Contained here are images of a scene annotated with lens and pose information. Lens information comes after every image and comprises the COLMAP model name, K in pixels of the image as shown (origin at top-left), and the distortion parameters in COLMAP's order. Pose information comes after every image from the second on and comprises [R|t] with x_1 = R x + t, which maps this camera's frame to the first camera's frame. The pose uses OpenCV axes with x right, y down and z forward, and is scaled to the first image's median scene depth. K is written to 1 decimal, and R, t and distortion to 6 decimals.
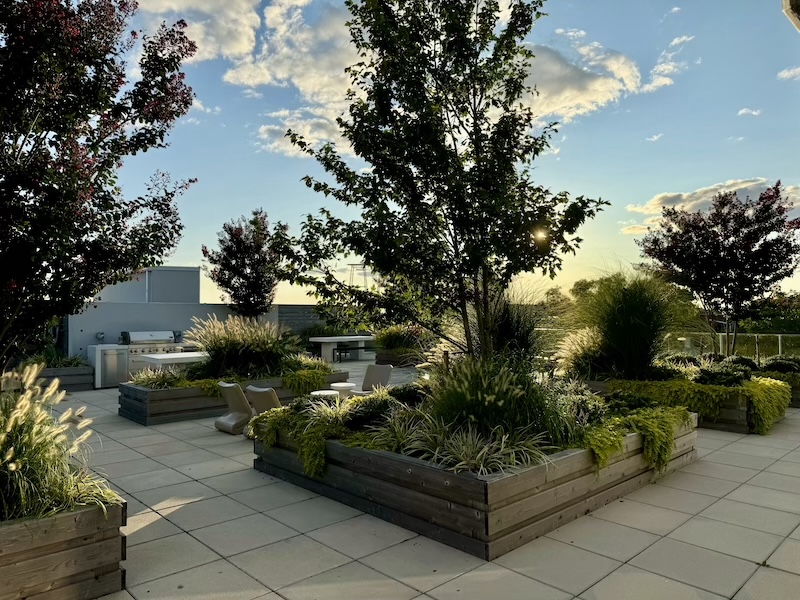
lens RADIAL K [[559.7, 0, 405.8], [0, 559.7, 294.8], [0, 0, 1]] dist [0.034371, 0.001439]
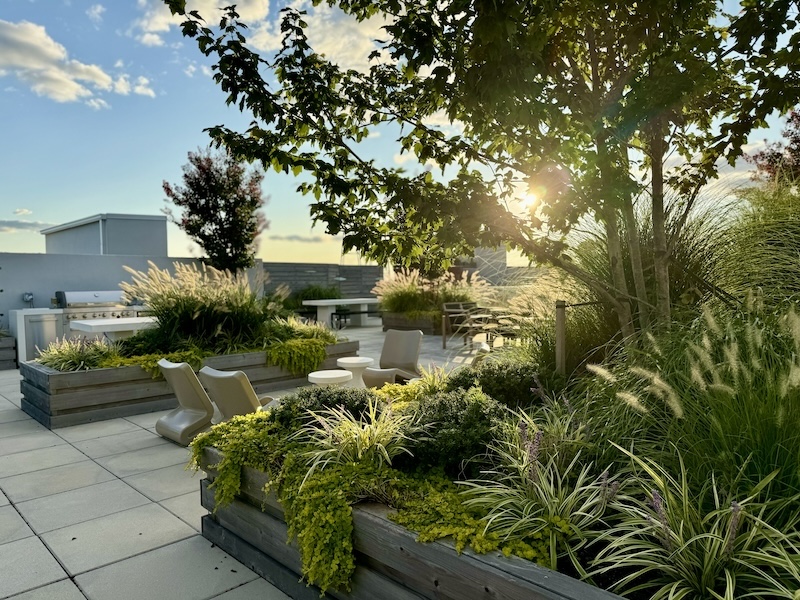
lens RADIAL K [[559.7, 0, 397.5], [0, 559.7, 306.9], [0, 0, 1]] dist [0.034371, 0.001439]
pose [[0.999921, -0.012523, -0.000971, -0.063360], [0.012561, 0.996780, 0.079199, 0.046410], [-0.000024, -0.079205, 0.996858, 0.352702]]
